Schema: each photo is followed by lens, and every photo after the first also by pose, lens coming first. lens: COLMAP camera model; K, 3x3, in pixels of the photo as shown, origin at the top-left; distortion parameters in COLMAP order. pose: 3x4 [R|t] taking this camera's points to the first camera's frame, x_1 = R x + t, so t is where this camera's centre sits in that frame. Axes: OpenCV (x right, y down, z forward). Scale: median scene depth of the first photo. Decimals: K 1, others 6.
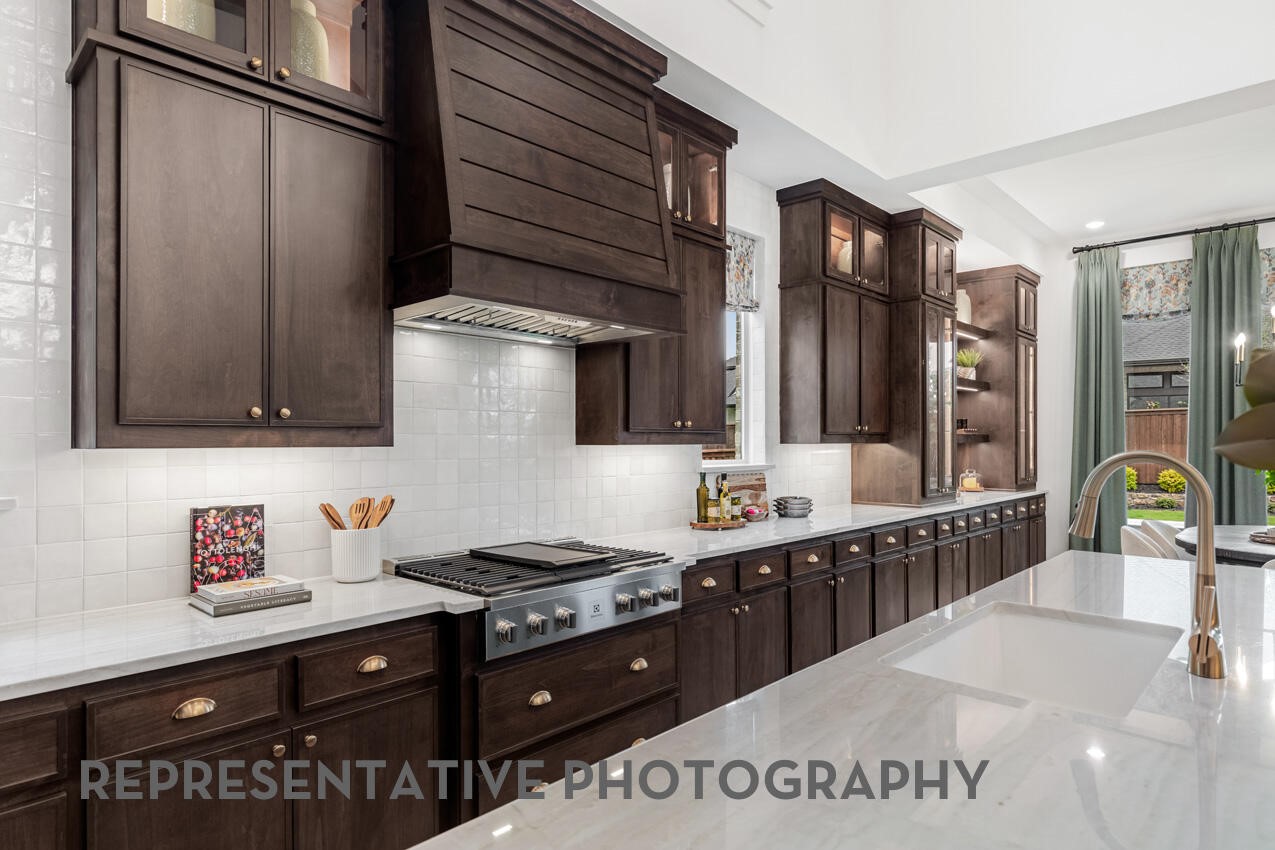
lens RADIAL K [[698.4, 0, 633.2], [0, 698.4, 435.3], [0, 0, 1]] dist [0.000039, 0.001457]
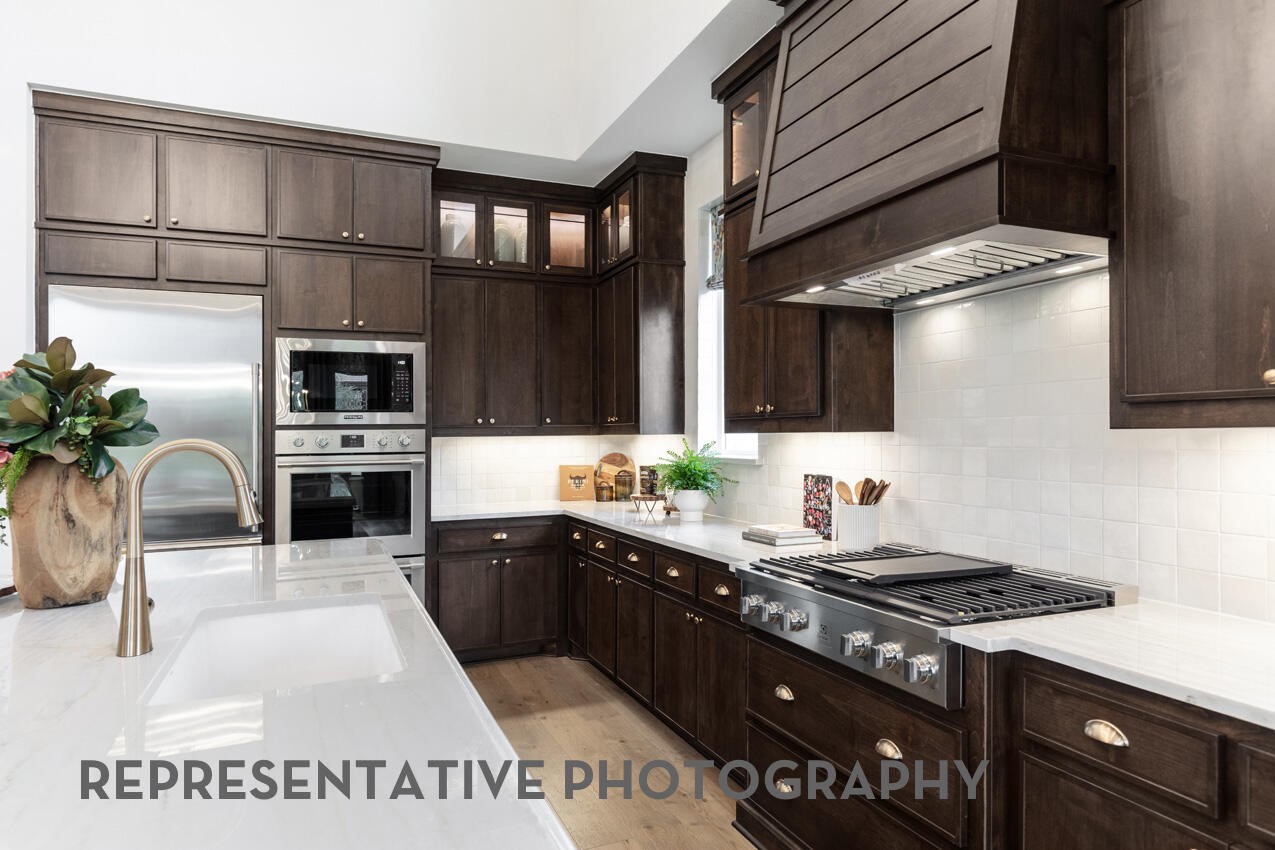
lens RADIAL K [[741.1, 0, 627.0], [0, 741.1, 426.8], [0, 0, 1]] dist [-0.000995, 0.000598]
pose [[-0.410463, -0.003677, -0.911870, 0.468353], [0.017157, 0.999784, -0.011754, 0.008728], [0.911716, -0.020469, -0.410311, 0.642733]]
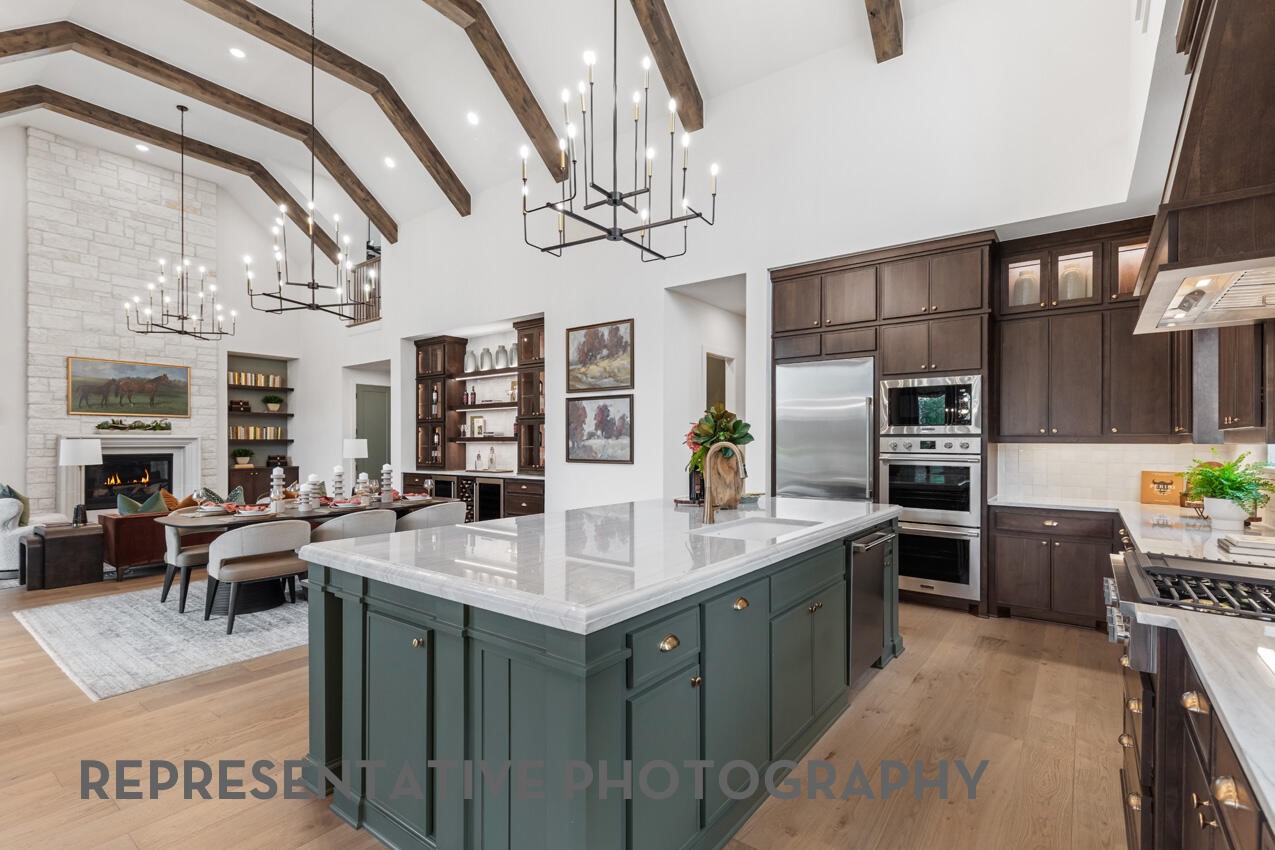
lens RADIAL K [[583.1, 0, 656.3], [0, 583.1, 442.0], [0, 0, 1]] dist [-0.005857, -0.000330]
pose [[-0.994438, -0.001601, -0.105311, 0.387069], [-0.001127, 0.999989, -0.004562, 0.009750], [0.105317, -0.004418, -0.994429, 0.997468]]
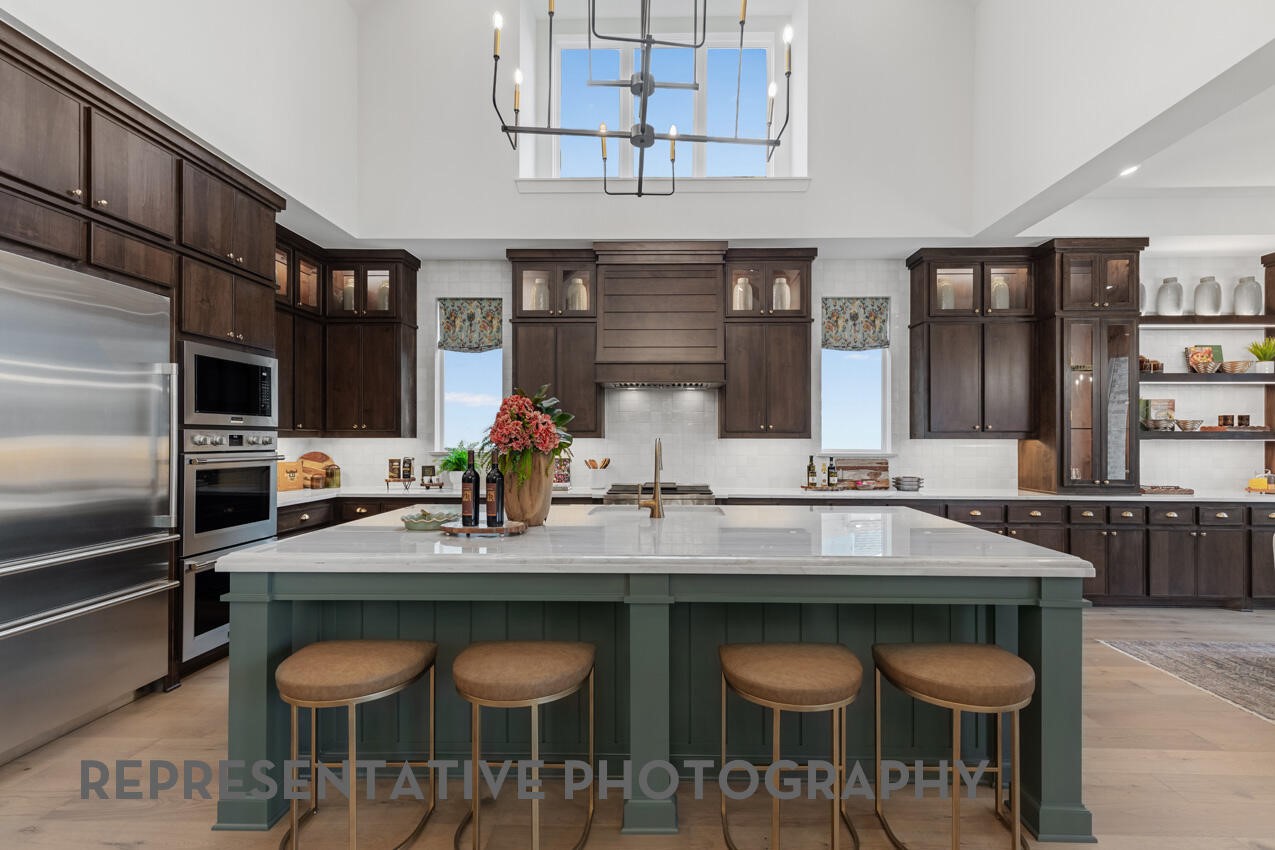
lens RADIAL K [[583.1, 0, 650.5], [0, 583.1, 435.1], [0, 0, 1]] dist [-0.005857, -0.000330]
pose [[0.660440, -0.003036, -0.750873, 0.775368], [0.002259, 0.999995, -0.002056, 0.005364], [0.750875, -0.000338, 0.660444, -0.171513]]
